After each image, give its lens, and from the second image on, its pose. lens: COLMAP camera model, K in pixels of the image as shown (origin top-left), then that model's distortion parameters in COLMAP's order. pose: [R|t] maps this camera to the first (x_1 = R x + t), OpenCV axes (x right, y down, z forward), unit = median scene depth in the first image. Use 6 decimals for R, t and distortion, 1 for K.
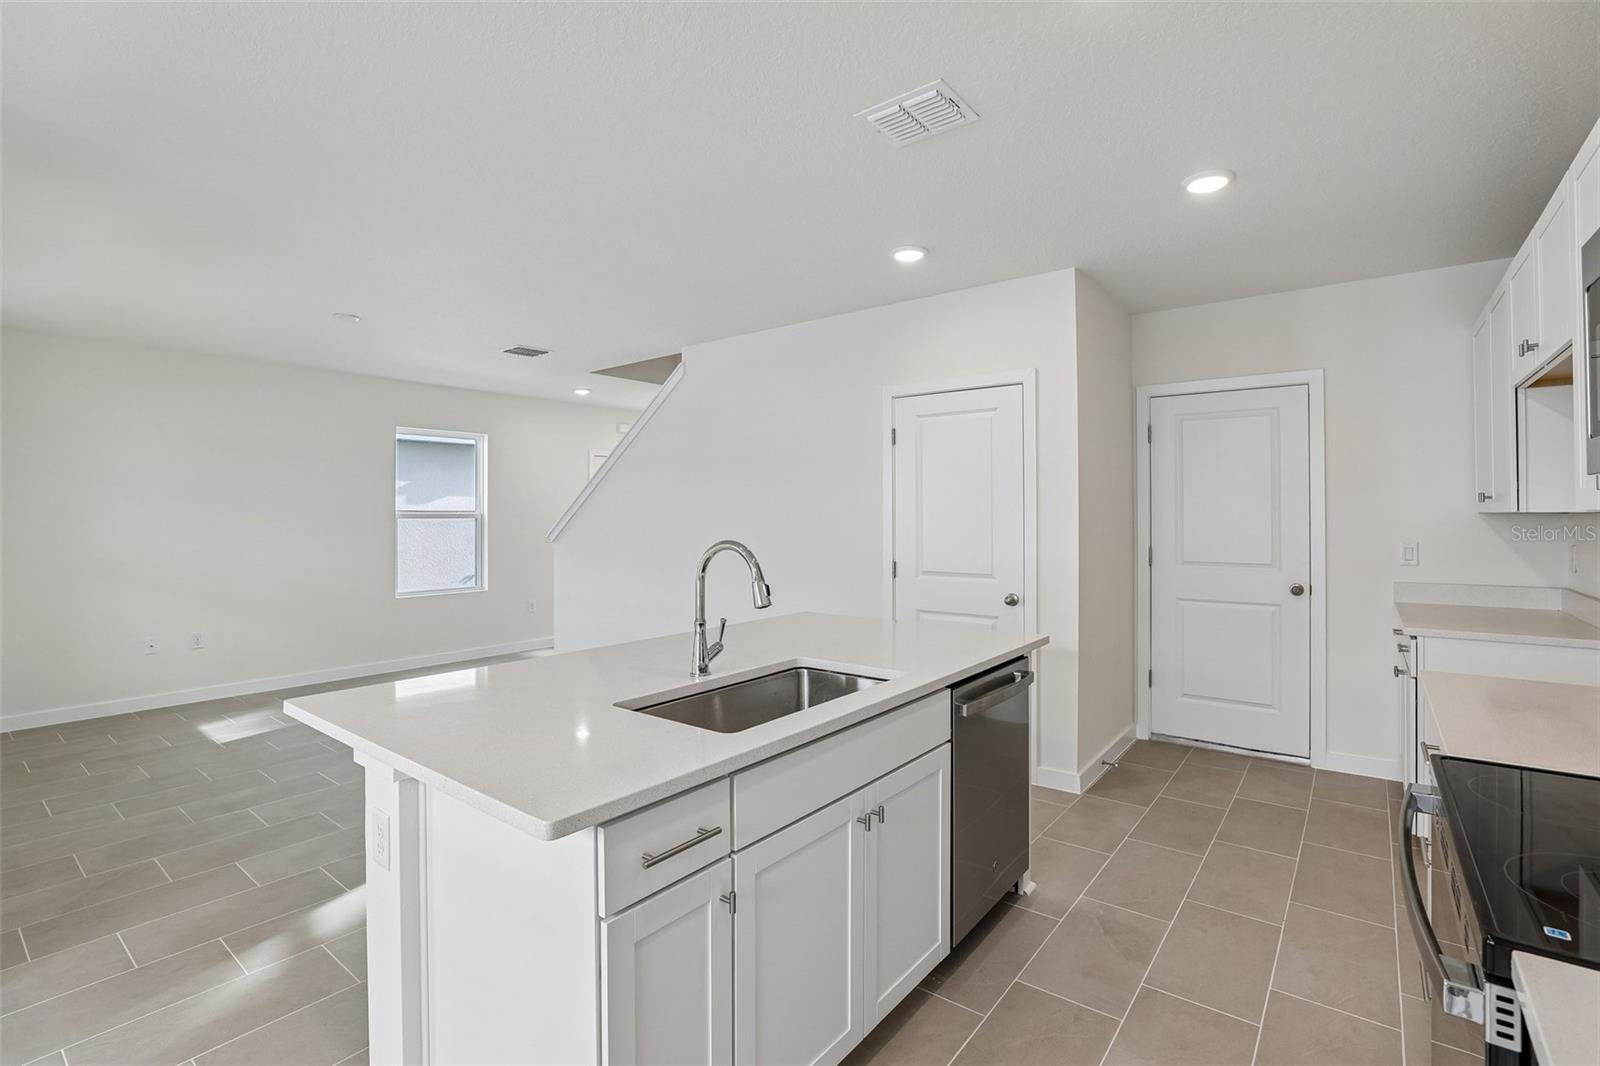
lens RADIAL K [[727.8, 0, 801.4], [0, 727.8, 524.1], [0, 0, 1]] dist [-0.022825, 0.010081]
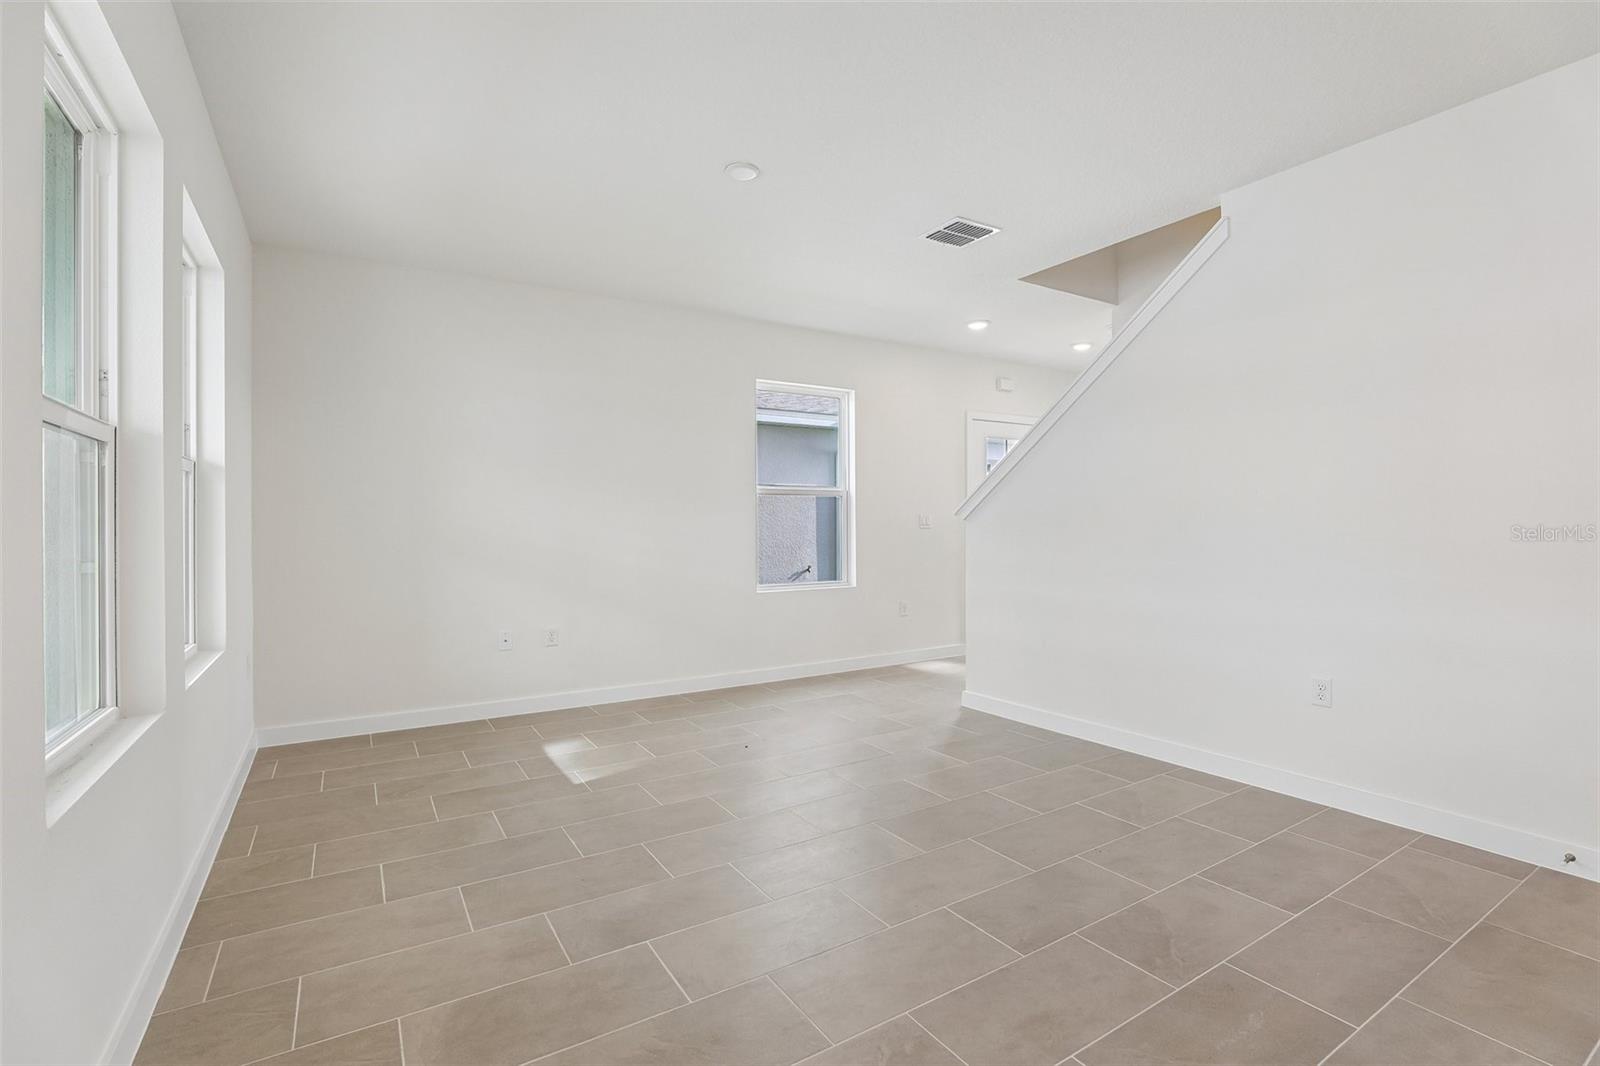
lens RADIAL K [[727.8, 0, 803.4], [0, 727.8, 518.6], [0, 0, 1]] dist [-0.022825, 0.010081]
pose [[0.942279, -0.004471, -0.334798, -0.365151], [-0.002674, 0.999778, -0.020877, 0.054945], [0.334817, 0.020567, 0.942059, 0.392468]]
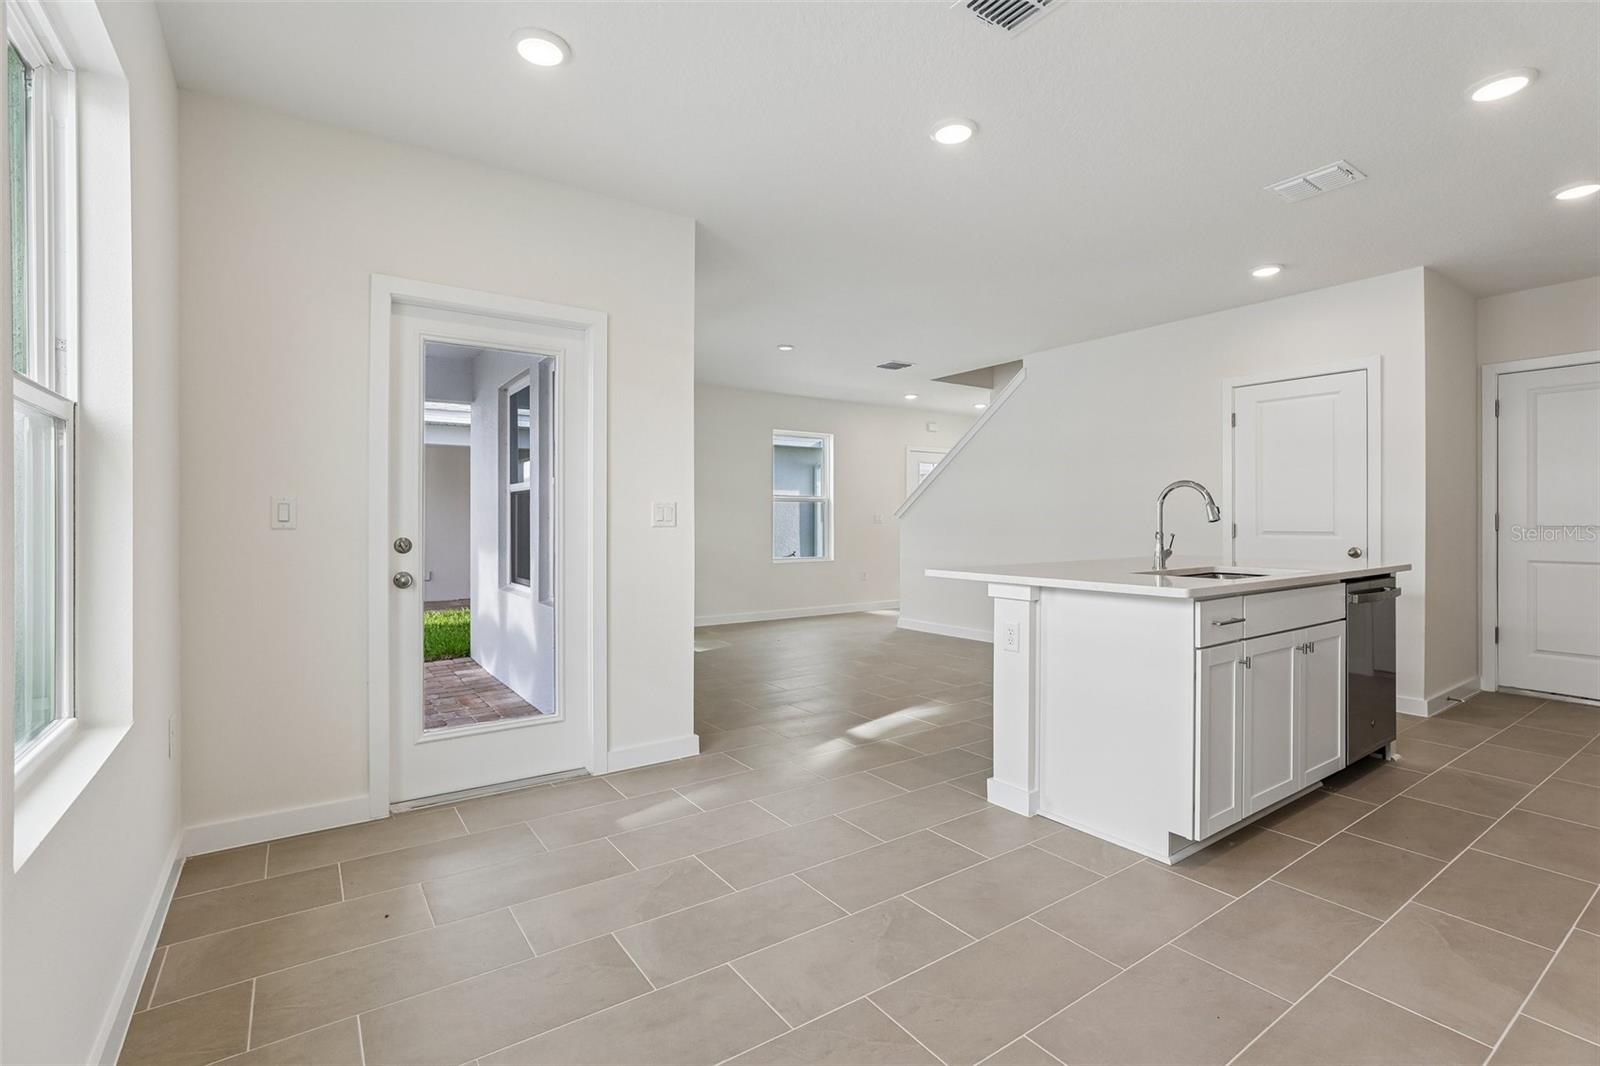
lens RADIAL K [[727.8, 0, 796.1], [0, 727.8, 528.4], [0, 0, 1]] dist [-0.022825, 0.010081]
pose [[0.955326, 0.003953, -0.295529, -0.207936], [-0.004448, 0.999990, -0.001003, 0.062507], [0.295522, 0.002272, 0.955333, -0.345184]]
